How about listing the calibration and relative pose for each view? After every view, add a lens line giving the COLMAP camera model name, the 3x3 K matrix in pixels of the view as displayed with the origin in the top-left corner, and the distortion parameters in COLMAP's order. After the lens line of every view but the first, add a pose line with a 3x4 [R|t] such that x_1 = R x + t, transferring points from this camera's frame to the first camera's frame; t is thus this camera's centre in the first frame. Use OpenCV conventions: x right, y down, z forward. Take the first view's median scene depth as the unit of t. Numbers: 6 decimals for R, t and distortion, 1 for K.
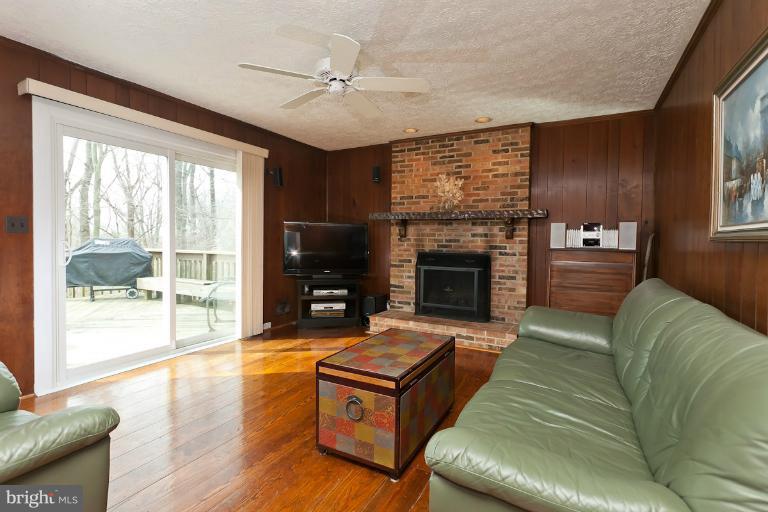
lens RADIAL K [[366.2, 0, 384.3], [0, 366.2, 247.5], [0, 0, 1]] dist [-0.002409, 0.000252]
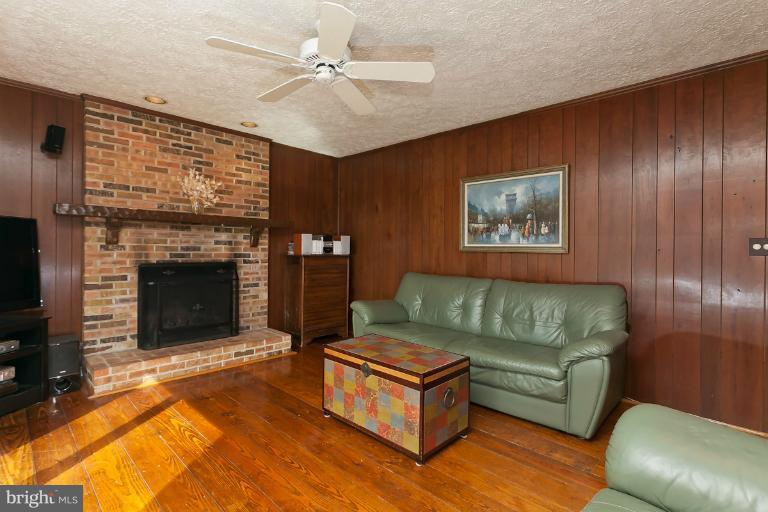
lens RADIAL K [[366.2, 0, 384.3], [0, 366.2, 247.5], [0, 0, 1]] dist [-0.002409, 0.000252]
pose [[0.271123, -0.003731, 0.962537, -0.524297], [0.010684, 0.999943, 0.000867, -0.018063], [-0.962485, 0.010049, 0.271148, 0.366635]]
